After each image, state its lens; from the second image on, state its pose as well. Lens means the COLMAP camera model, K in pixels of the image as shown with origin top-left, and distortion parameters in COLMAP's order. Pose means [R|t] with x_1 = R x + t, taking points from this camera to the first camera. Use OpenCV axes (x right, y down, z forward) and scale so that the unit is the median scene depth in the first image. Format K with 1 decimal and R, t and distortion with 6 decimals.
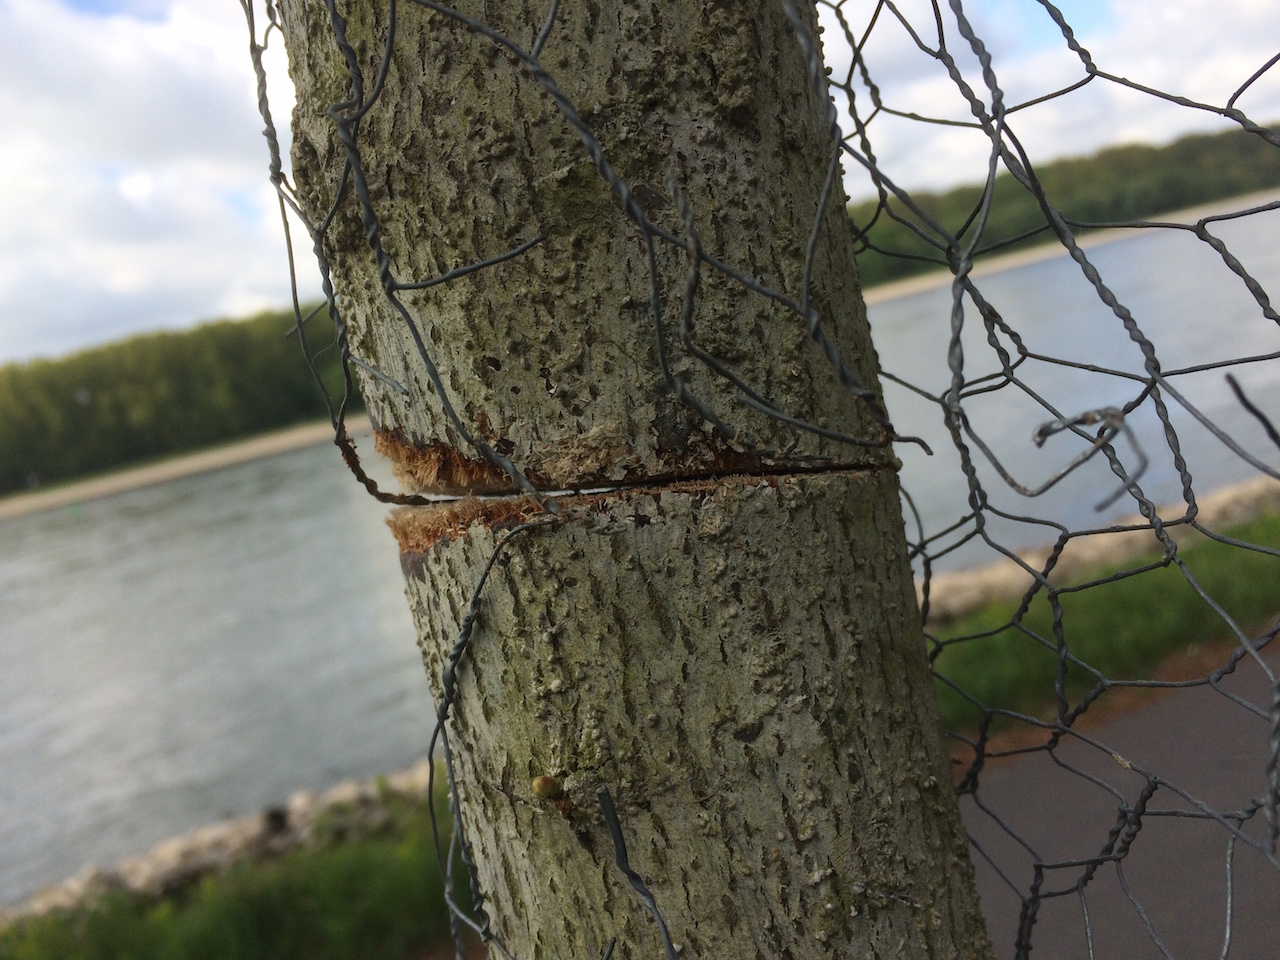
lens RADIAL K [[1108.0, 0, 640.0], [0, 1108.0, 480.0], [0, 0, 1]] dist [0.012564, 0.003692]
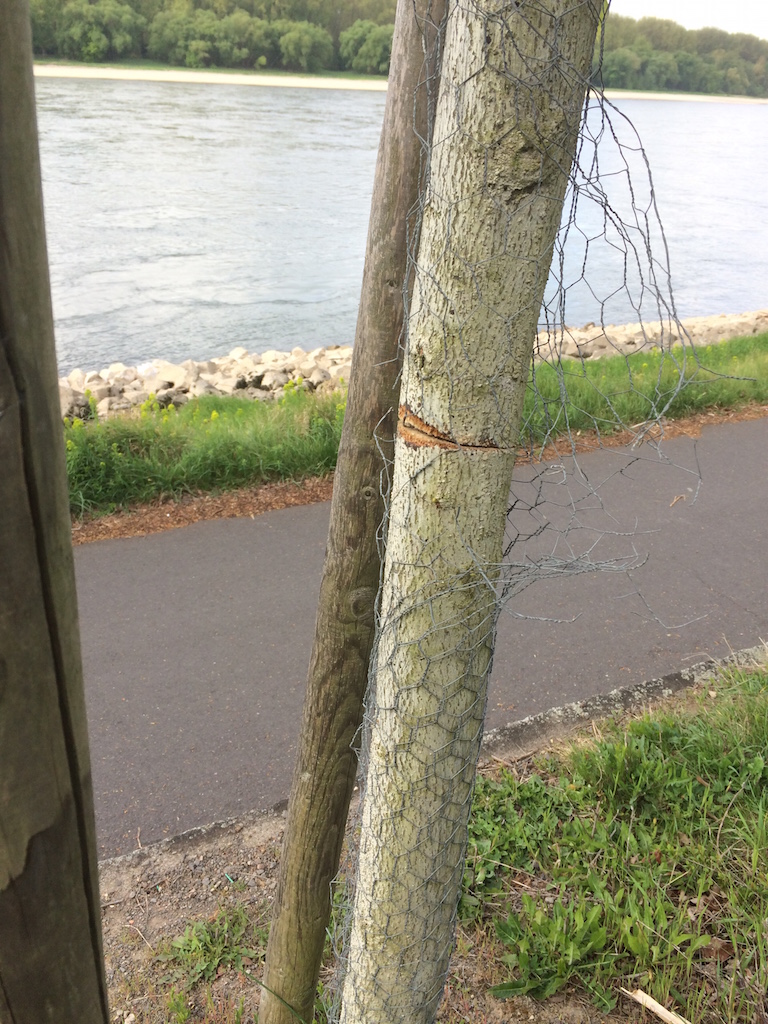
lens RADIAL K [[886.4, 0, 384.0], [0, 886.4, 512.0], [0, 0, 1]] dist [0.012564, 0.003692]
pose [[0.946368, 0.183474, 0.265941, -1.322767], [-0.260424, 0.920349, 0.291783, -0.747931], [-0.191224, -0.345392, 0.918770, -2.530419]]
